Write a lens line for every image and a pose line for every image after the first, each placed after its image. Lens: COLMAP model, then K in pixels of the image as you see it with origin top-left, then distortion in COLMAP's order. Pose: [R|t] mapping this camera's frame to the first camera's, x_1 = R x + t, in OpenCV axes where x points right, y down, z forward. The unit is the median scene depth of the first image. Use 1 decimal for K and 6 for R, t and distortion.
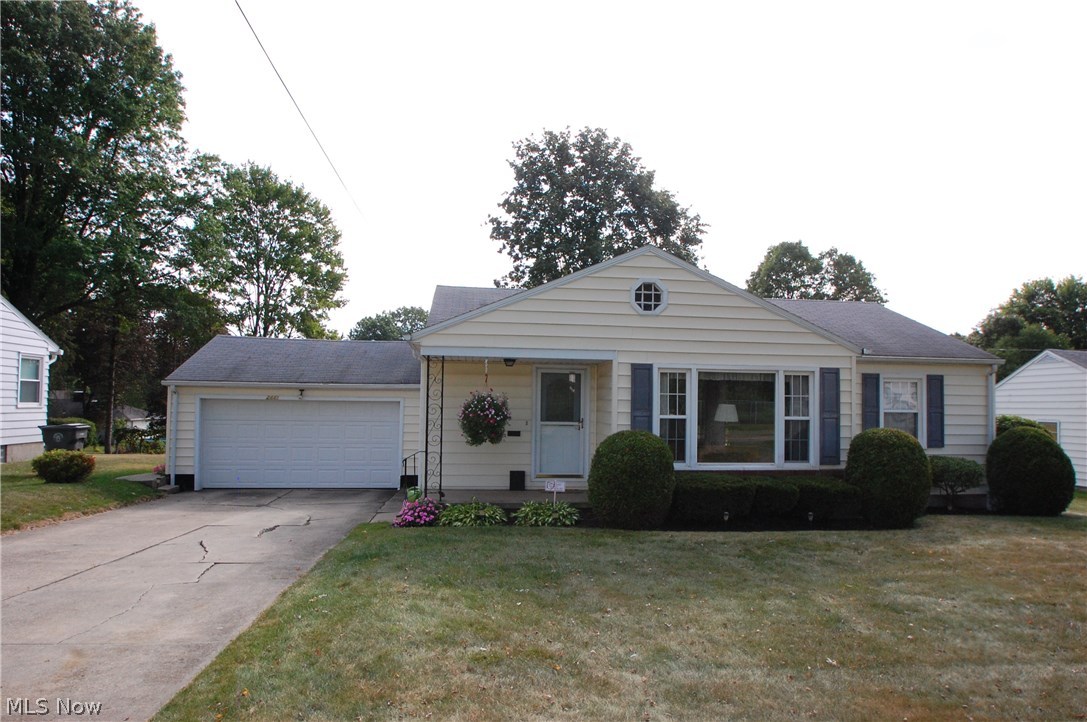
lens RADIAL K [[652.4, 0, 543.7], [0, 652.4, 362.2], [0, 0, 1]] dist [-0.018444, 0.000721]
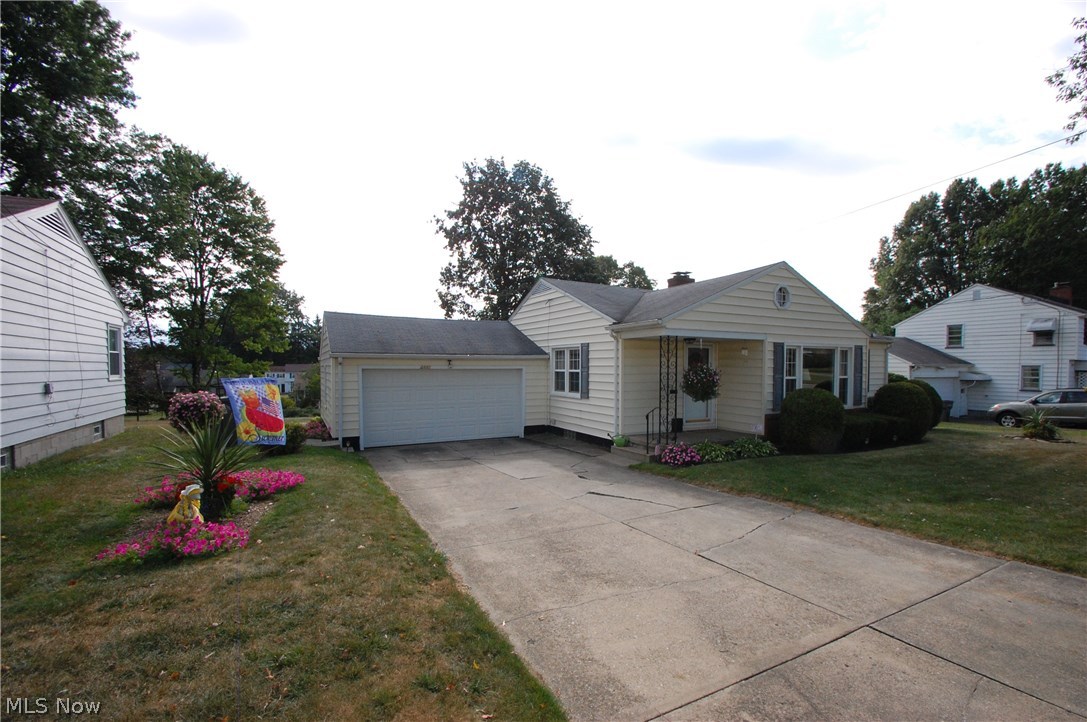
lens RADIAL K [[470.8, 0, 542.0], [0, 470.8, 365.8], [0, 0, 1]] dist [-0.001969, -0.002393]
pose [[0.939571, -0.010984, 0.342177, -0.505999], [-0.011202, 0.997964, 0.062794, -0.003781], [-0.342170, -0.062832, 0.937535, 0.131591]]
